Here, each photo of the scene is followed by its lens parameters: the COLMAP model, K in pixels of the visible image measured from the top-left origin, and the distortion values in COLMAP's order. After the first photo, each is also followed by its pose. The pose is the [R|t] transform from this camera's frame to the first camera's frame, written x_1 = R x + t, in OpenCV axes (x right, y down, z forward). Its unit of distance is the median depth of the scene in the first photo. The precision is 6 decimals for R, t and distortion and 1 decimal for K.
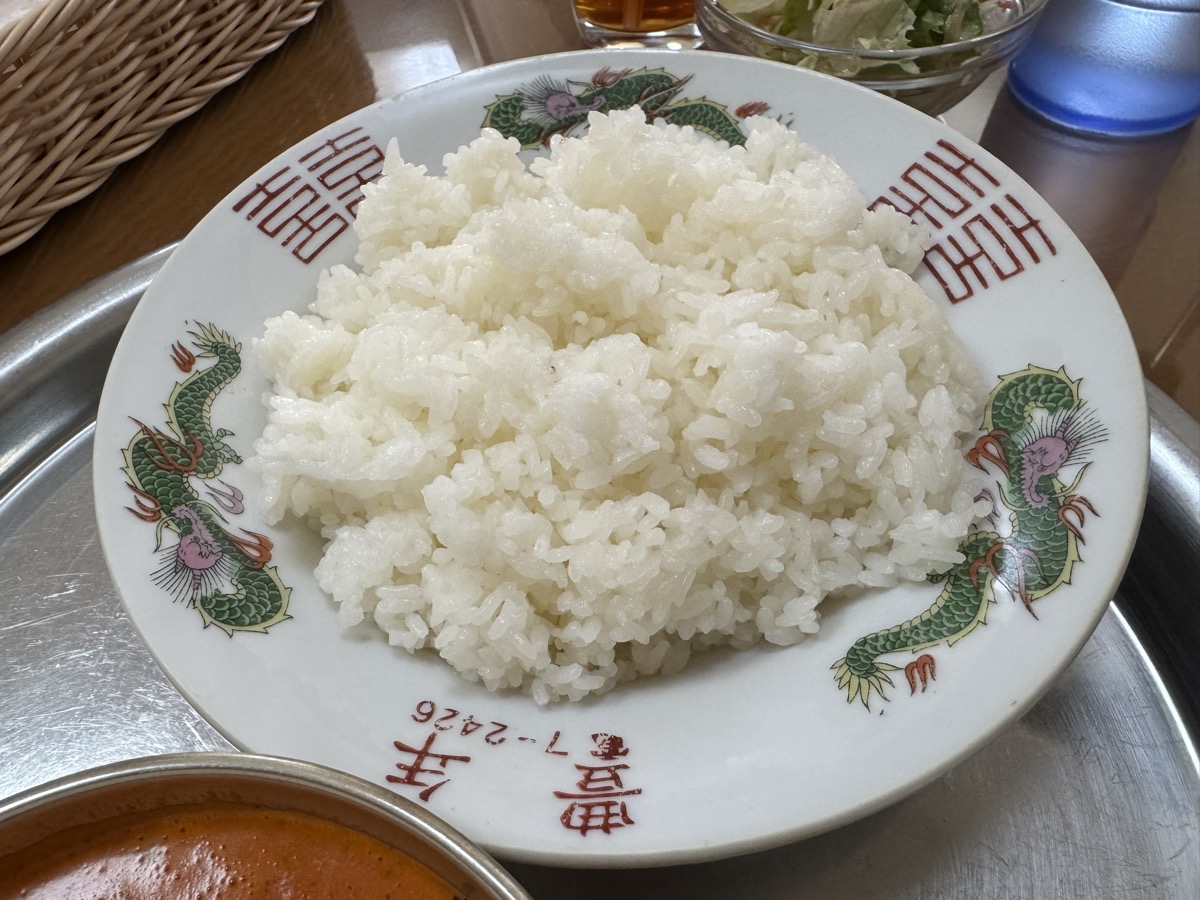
lens RADIAL K [[822.7, 0, 600.0], [0, 822.7, 450.0], [0, 0, 1]] dist [-0.013903, -0.000444]
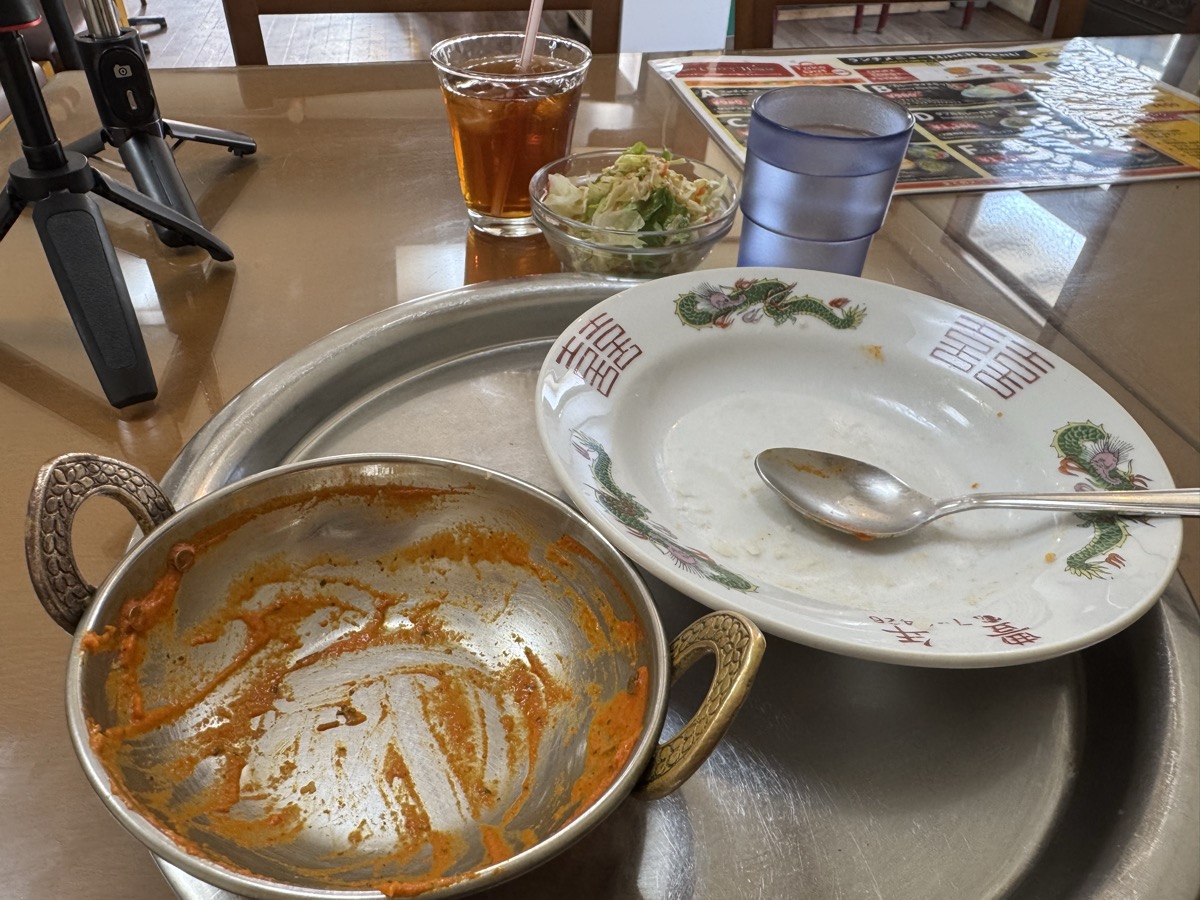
lens RADIAL K [[822.7, 0, 600.0], [0, 822.7, 450.0], [0, 0, 1]] dist [-0.013903, -0.000444]
pose [[0.956861, -0.050631, 0.286101, -0.754498], [0.126819, 0.958728, -0.254477, 0.216864], [-0.261409, 0.279782, 0.923790, -0.286783]]
